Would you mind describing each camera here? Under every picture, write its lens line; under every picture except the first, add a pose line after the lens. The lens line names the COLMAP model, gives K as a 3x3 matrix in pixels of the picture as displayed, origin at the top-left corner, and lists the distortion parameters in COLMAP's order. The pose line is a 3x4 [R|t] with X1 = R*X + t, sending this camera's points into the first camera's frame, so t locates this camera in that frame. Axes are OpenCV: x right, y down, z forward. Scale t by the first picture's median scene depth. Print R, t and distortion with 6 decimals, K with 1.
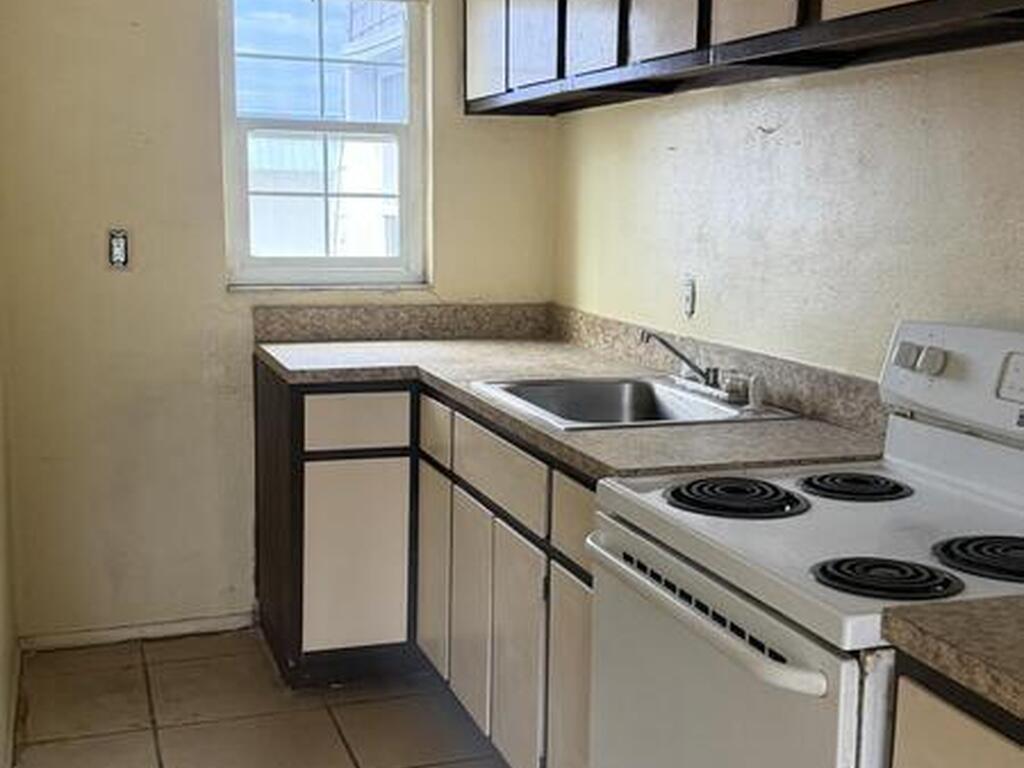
lens RADIAL K [[1274.5, 0, 497.7], [0, 1274.5, 365.6], [0, 0, 1]] dist [0.138767, -0.419956]
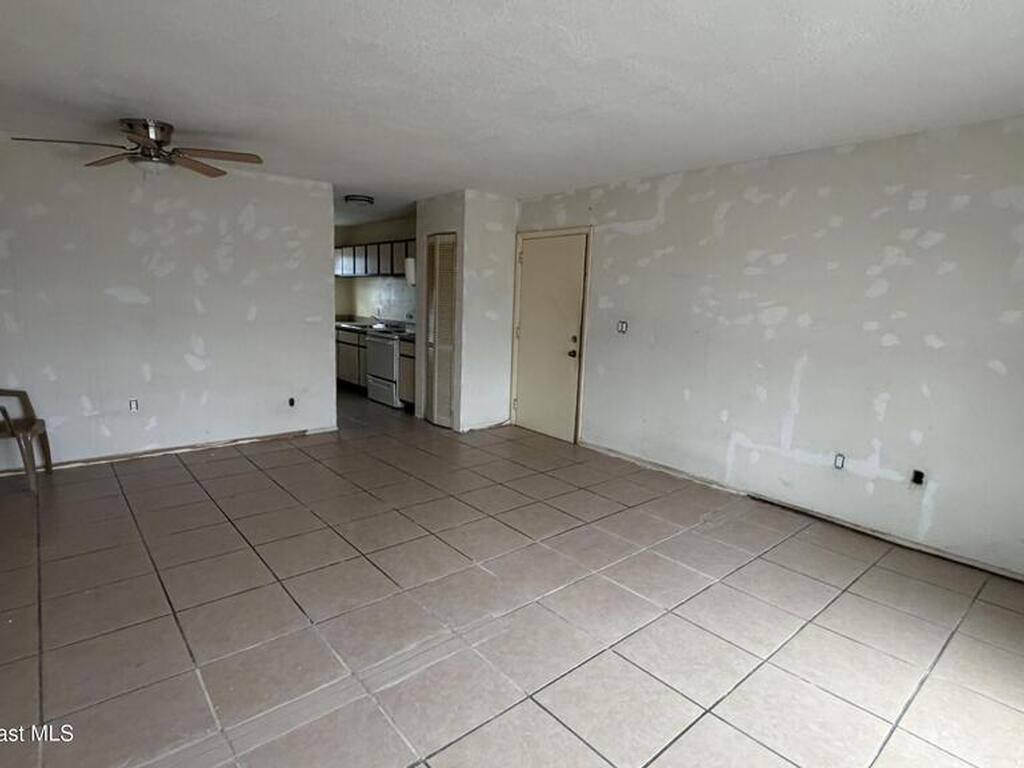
lens RADIAL K [[544.0, 0, 512.0], [0, 544.0, 384.0], [0, 0, 1]] dist [0.000068, -0.000238]
pose [[0.922874, -0.040294, 0.382989, -0.360089], [0.026771, 0.998818, 0.040575, 0.276705], [-0.384171, -0.027192, 0.922861, -2.211763]]
